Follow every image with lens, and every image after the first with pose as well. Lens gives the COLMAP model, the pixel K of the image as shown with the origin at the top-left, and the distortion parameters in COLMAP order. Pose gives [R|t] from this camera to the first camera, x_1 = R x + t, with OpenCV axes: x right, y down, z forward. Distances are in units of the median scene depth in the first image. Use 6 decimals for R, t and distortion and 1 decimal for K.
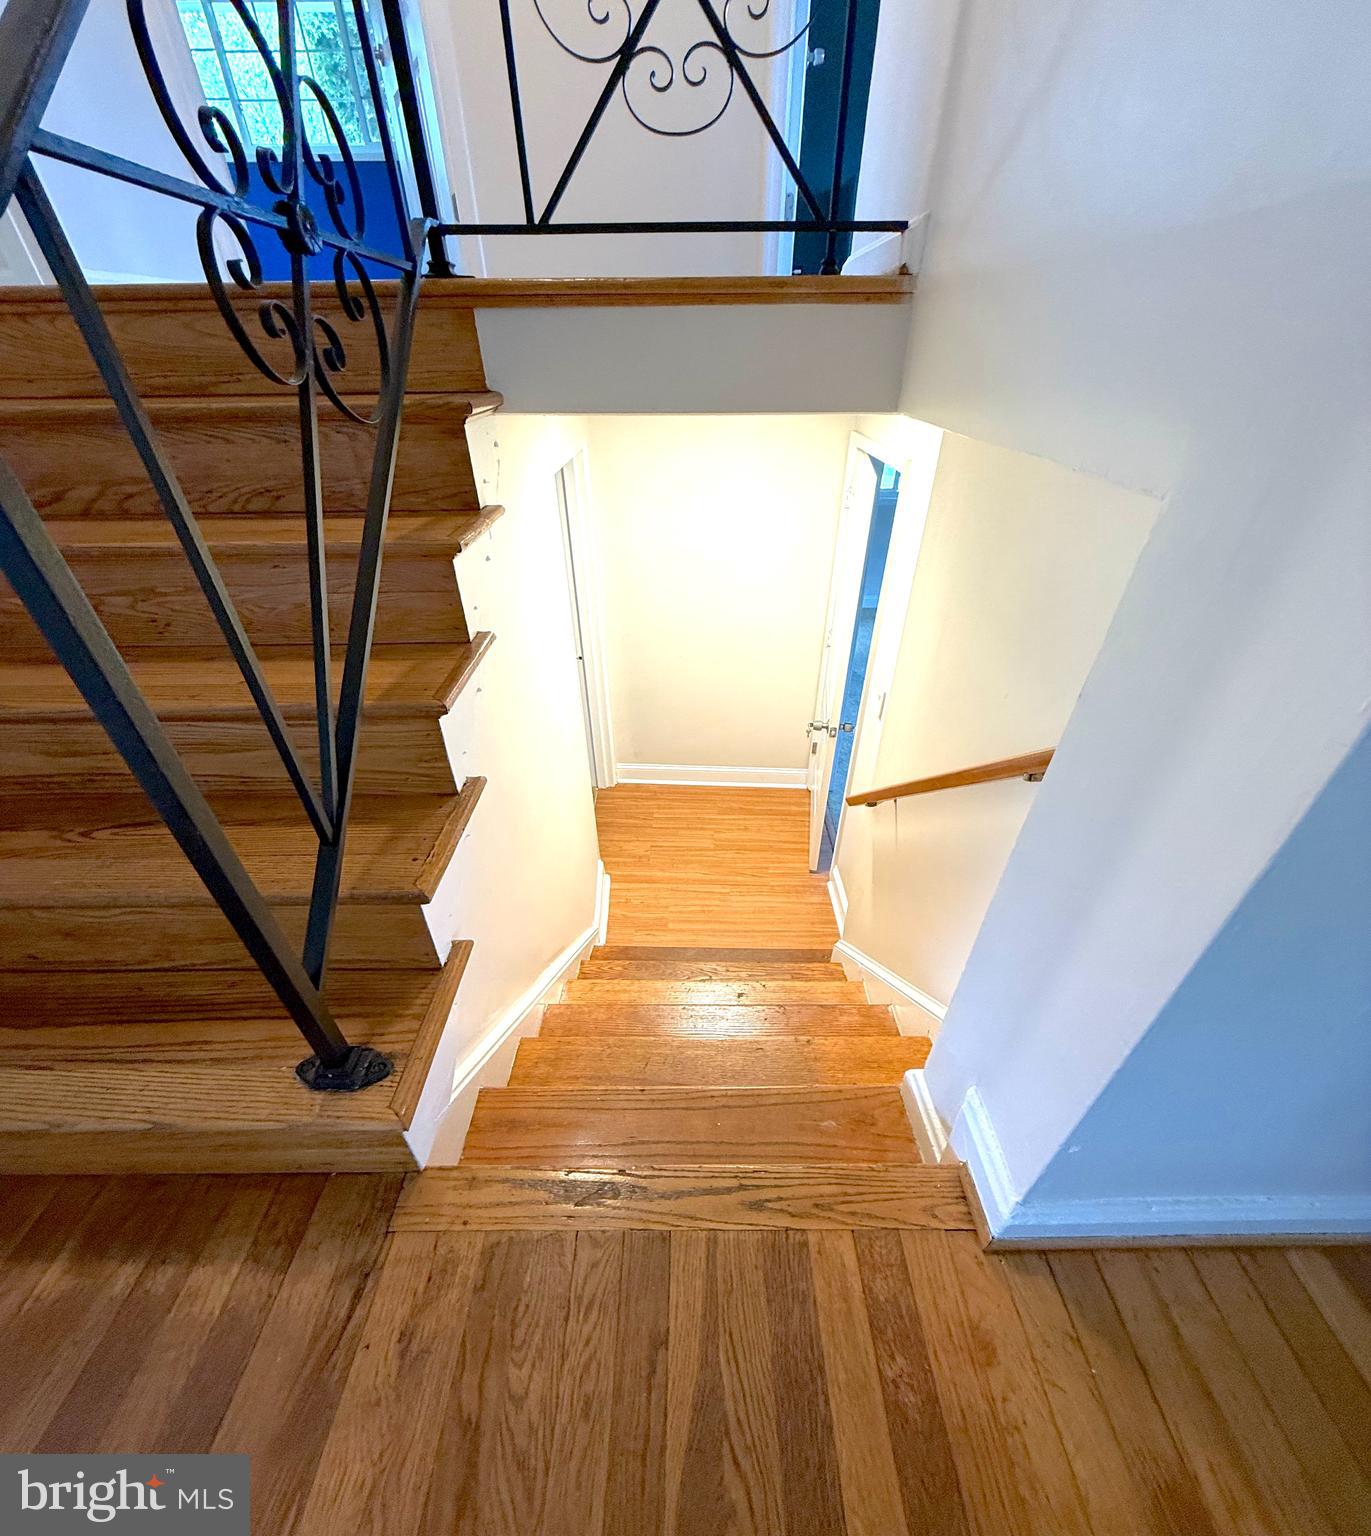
lens RADIAL K [[606.2, 0, 688.8], [0, 606.2, 770.4], [0, 0, 1]] dist [0.001069, 0.000095]
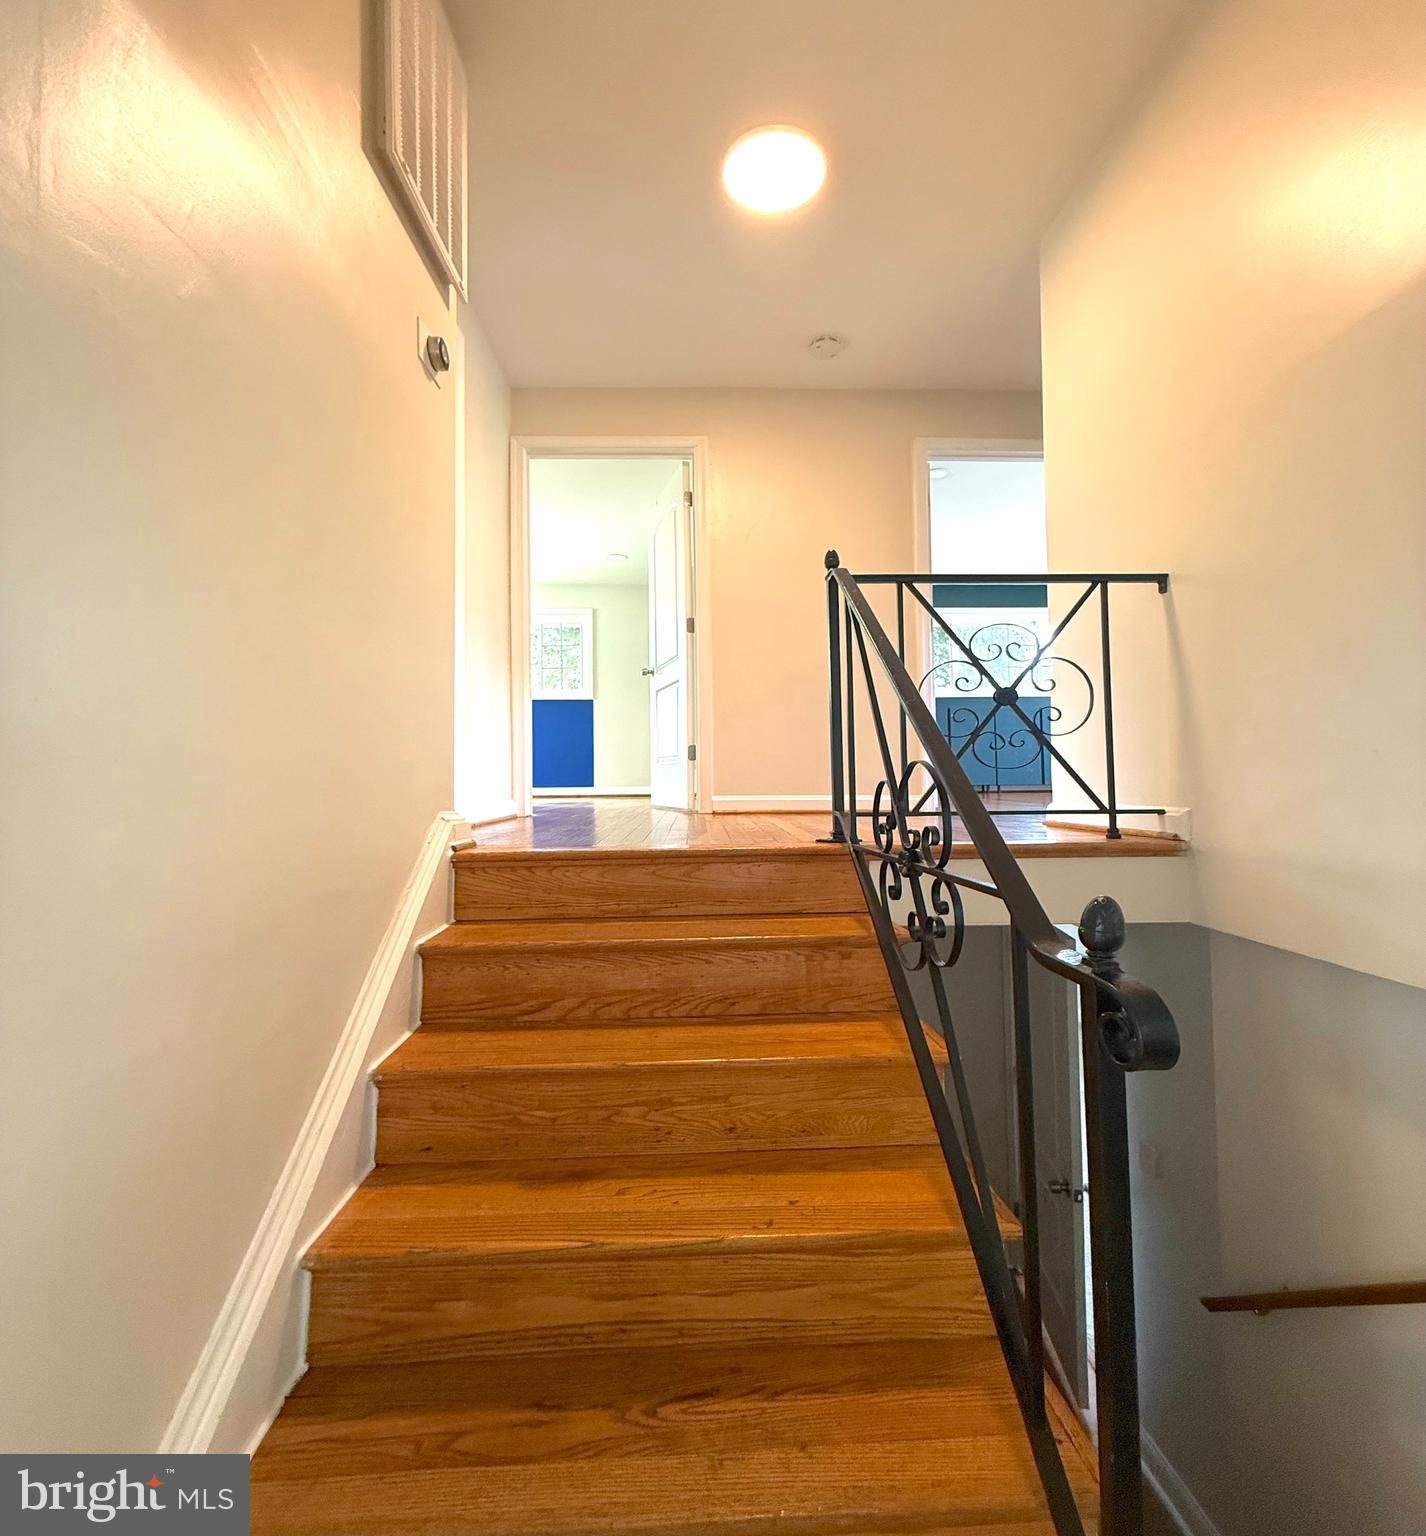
lens RADIAL K [[621.8, 0, 708.3], [0, 621.8, 768.4], [0, 0, 1]] dist [-0.000333, -0.000256]
pose [[0.999572, -0.012347, 0.026504, -0.837912], [0.025650, 0.805415, -0.592156, -0.109015], [-0.014035, 0.592583, 0.805387, -0.294821]]
